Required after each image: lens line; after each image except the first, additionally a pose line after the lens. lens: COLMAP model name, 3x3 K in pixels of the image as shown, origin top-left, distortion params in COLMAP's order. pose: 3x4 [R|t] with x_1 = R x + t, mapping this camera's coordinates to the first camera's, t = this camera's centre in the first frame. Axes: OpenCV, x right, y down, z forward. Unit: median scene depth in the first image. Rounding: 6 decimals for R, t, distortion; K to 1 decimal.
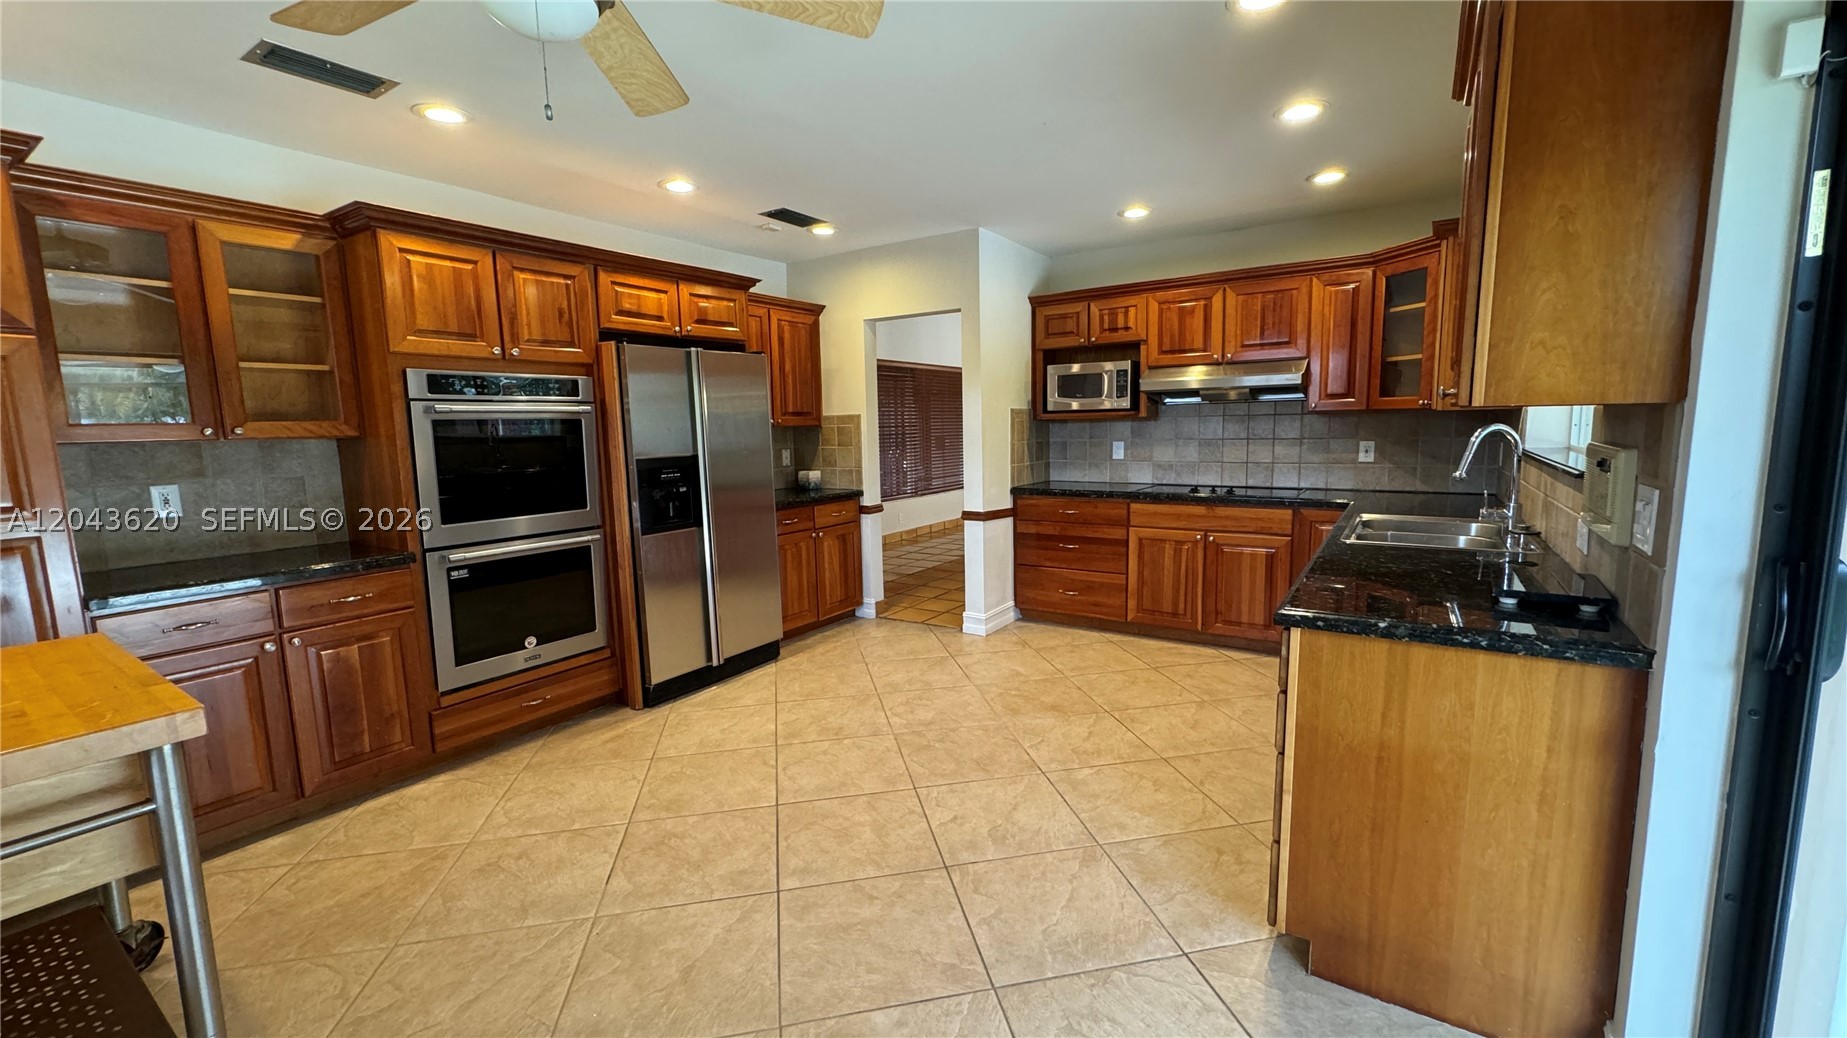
lens RADIAL K [[738.8, 0, 923.5], [0, 738.8, 519.0], [0, 0, 1]] dist [-0.001245, -0.000337]
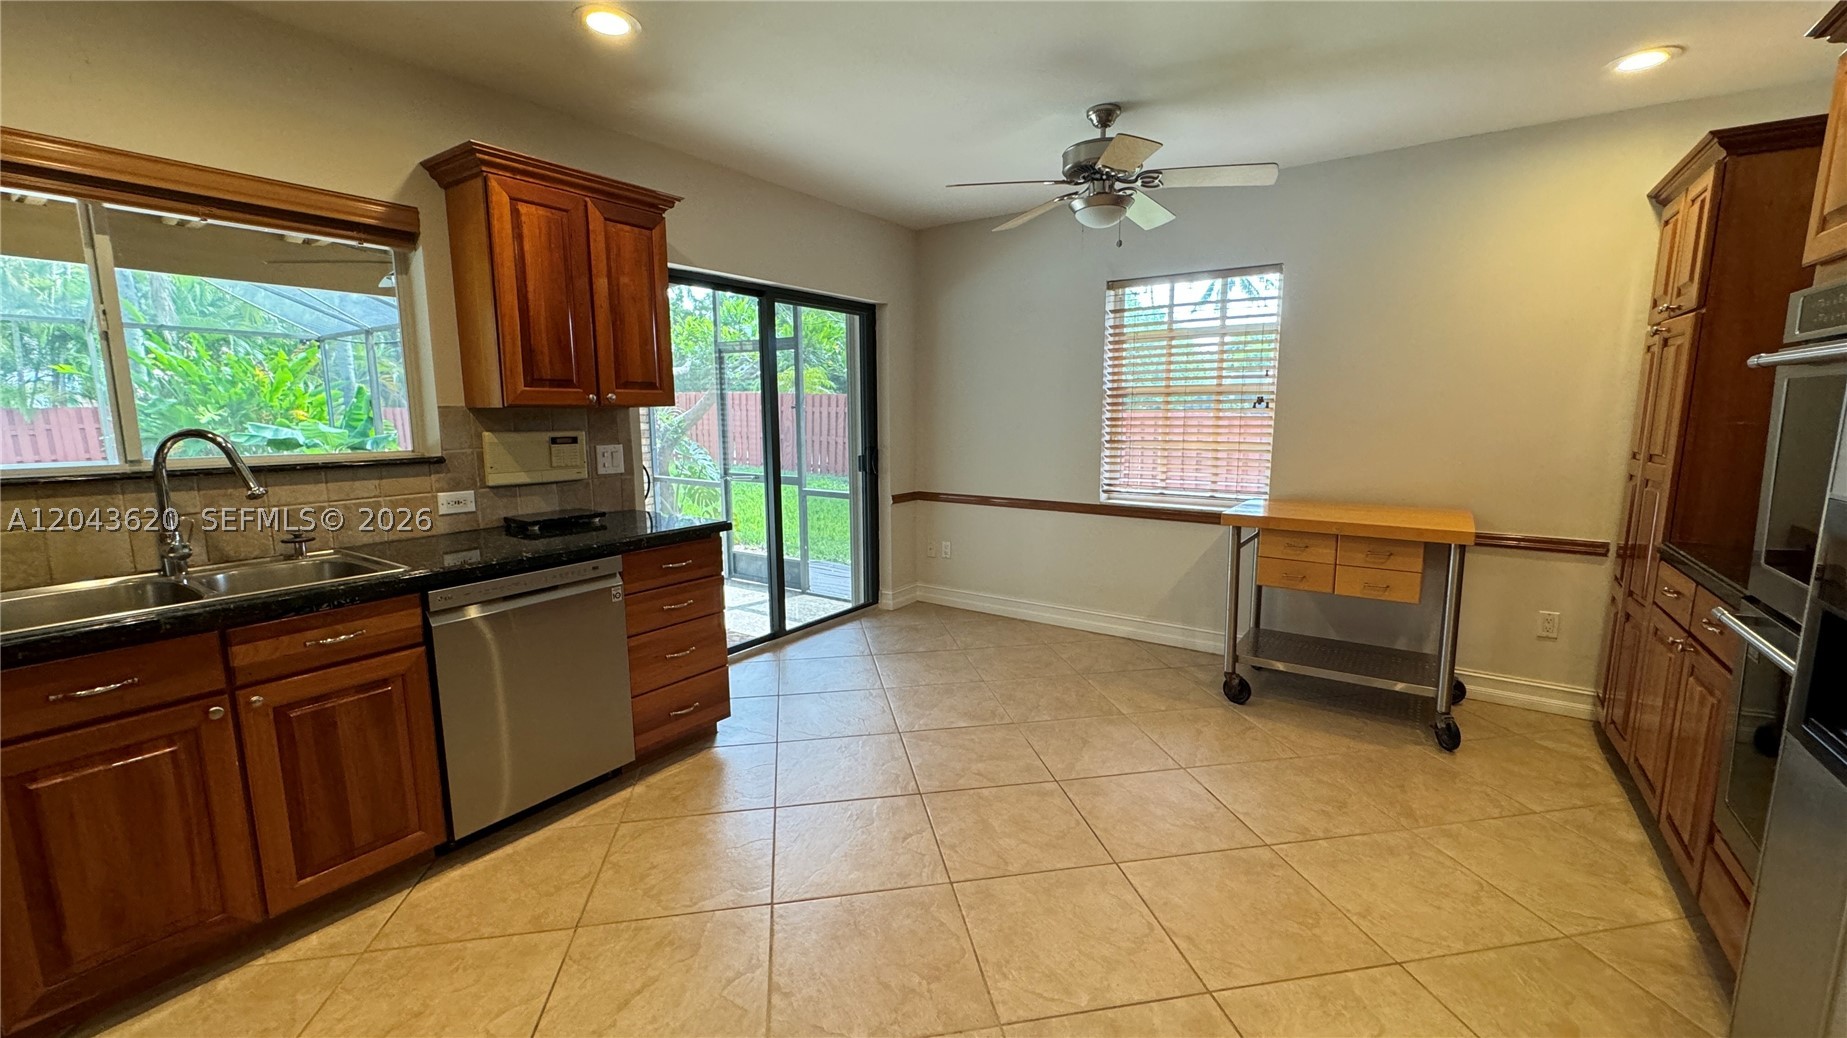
lens RADIAL K [[738.8, 0, 923.5], [0, 738.8, 519.0], [0, 0, 1]] dist [-0.001245, -0.000337]
pose [[-0.999507, 0.022665, 0.021733, -0.008708], [0.027828, 0.959987, 0.278659, -0.232512], [-0.014548, 0.279126, -0.960144, 1.770476]]
